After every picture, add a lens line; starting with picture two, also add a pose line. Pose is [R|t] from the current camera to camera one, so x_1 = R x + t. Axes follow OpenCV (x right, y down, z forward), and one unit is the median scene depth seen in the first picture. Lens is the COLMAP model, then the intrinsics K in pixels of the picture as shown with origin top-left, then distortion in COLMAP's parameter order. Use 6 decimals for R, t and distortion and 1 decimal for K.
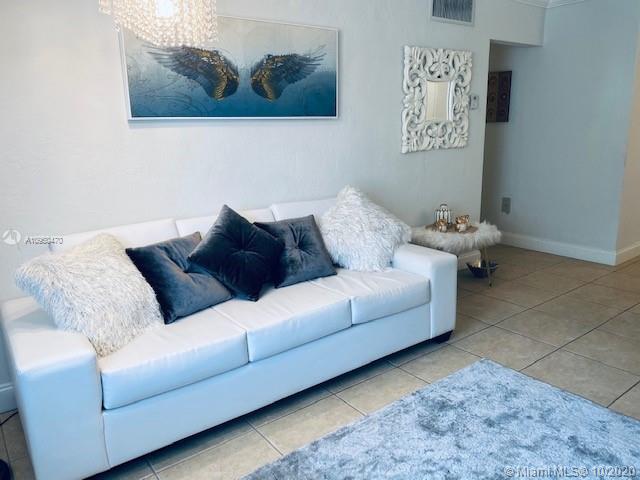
lens RADIAL K [[494.9, 0, 320.0], [0, 494.9, 240.0], [0, 0, 1]] dist [0.033621, -0.052581]
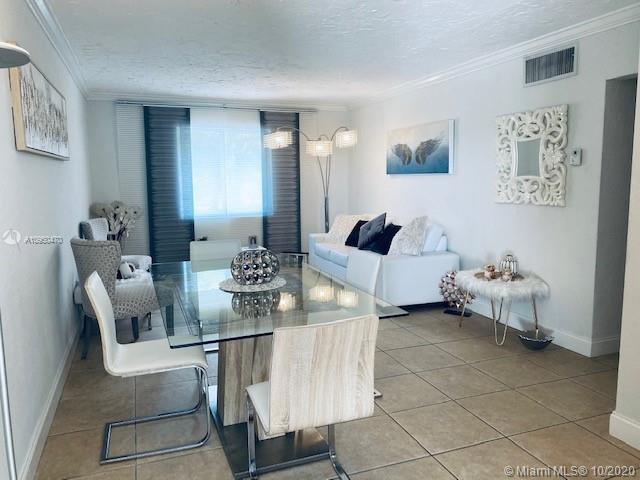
lens RADIAL K [[494.9, 0, 320.0], [0, 494.9, 240.0], [0, 0, 1]] dist [0.033621, -0.052581]
pose [[-0.292445, 0.145400, -0.945164, 1.456930], [-0.203467, 0.956281, 0.210066, -0.259607], [0.934386, 0.253742, -0.250075, 0.939790]]
